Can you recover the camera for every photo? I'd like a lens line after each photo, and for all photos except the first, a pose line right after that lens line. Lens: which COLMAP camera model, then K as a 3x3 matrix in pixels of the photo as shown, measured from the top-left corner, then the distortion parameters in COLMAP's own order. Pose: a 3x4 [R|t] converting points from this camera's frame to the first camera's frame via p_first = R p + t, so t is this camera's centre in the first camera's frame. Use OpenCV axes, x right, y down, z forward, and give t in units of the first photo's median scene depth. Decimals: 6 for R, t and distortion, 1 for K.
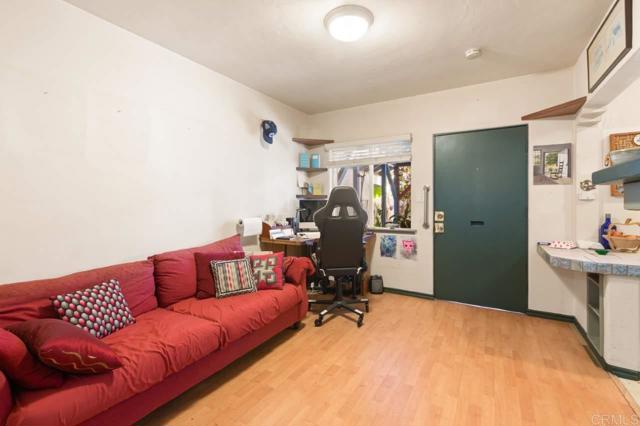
lens RADIAL K [[285.1, 0, 320.4], [0, 285.1, 204.3], [0, 0, 1]] dist [0.000711, -0.001086]
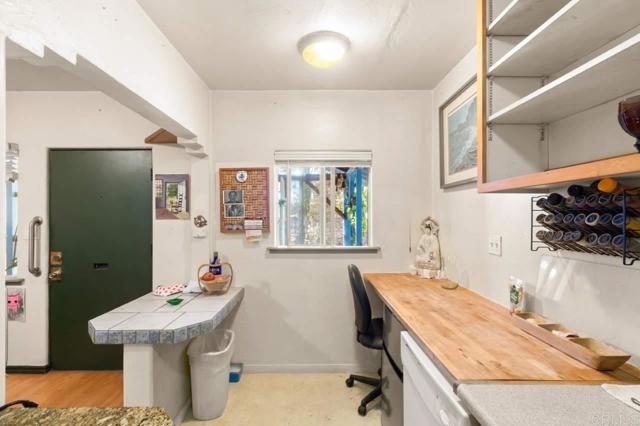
lens RADIAL K [[285.1, 0, 313.2], [0, 285.1, 213.5], [0, 0, 1]] dist [0.000711, -0.001086]
pose [[0.858514, -0.001337, 0.512789, 0.716742], [0.007779, 0.999915, -0.010416, -0.073216], [-0.512731, 0.012931, 0.858452, 0.015499]]
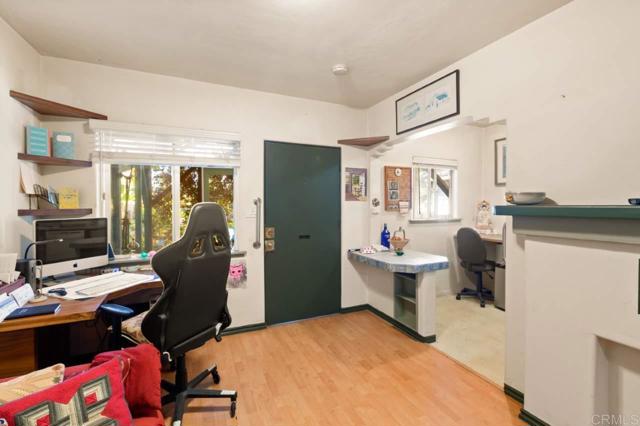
lens RADIAL K [[285.1, 0, 326.1], [0, 285.1, 206.5], [0, 0, 1]] dist [0.000711, -0.001086]
pose [[0.565150, -0.010296, 0.824924, -0.259928], [0.005067, 0.999947, 0.009009, -0.055909], [-0.824973, -0.000911, 0.565172, 0.408415]]
